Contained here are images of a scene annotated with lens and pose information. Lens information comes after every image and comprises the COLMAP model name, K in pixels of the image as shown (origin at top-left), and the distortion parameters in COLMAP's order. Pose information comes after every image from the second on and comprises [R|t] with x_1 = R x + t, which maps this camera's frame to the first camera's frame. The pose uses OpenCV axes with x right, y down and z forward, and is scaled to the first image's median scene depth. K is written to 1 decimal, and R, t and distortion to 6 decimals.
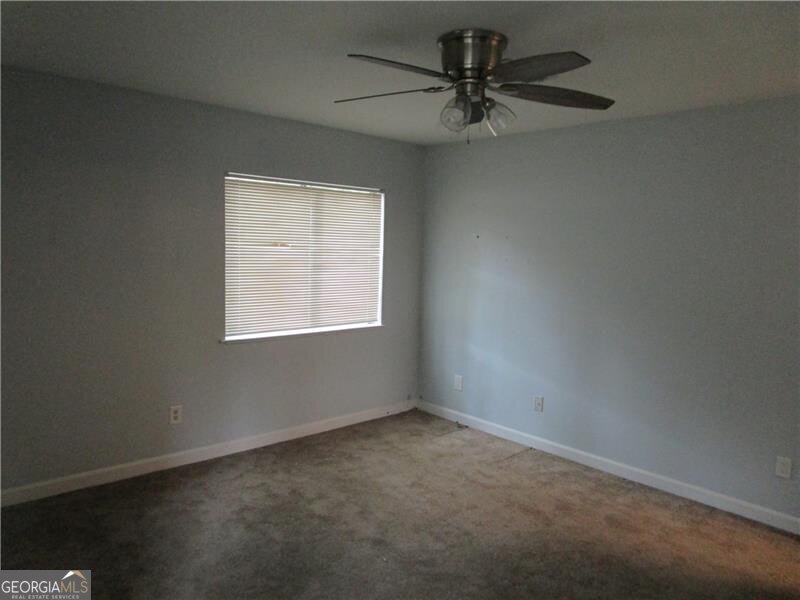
lens RADIAL K [[566.6, 0, 398.4], [0, 566.6, 301.5], [0, 0, 1]] dist [-0.017963, 0.006684]
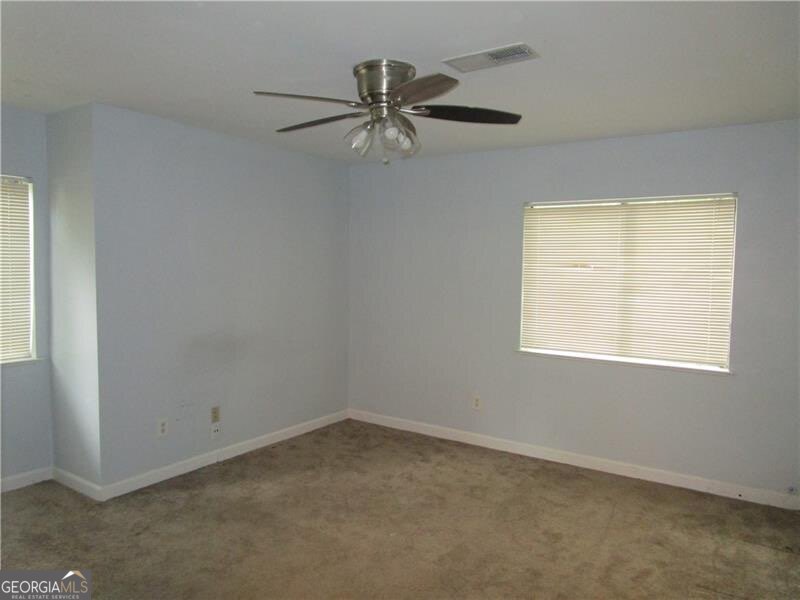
lens RADIAL K [[566.6, 0, 398.2], [0, 566.6, 298.6], [0, 0, 1]] dist [-0.017963, 0.006684]
pose [[0.251567, 0.031763, -0.967318, 0.714406], [-0.107753, 0.994167, 0.004622, -0.013193], [0.961823, 0.103069, 0.253522, 0.463328]]
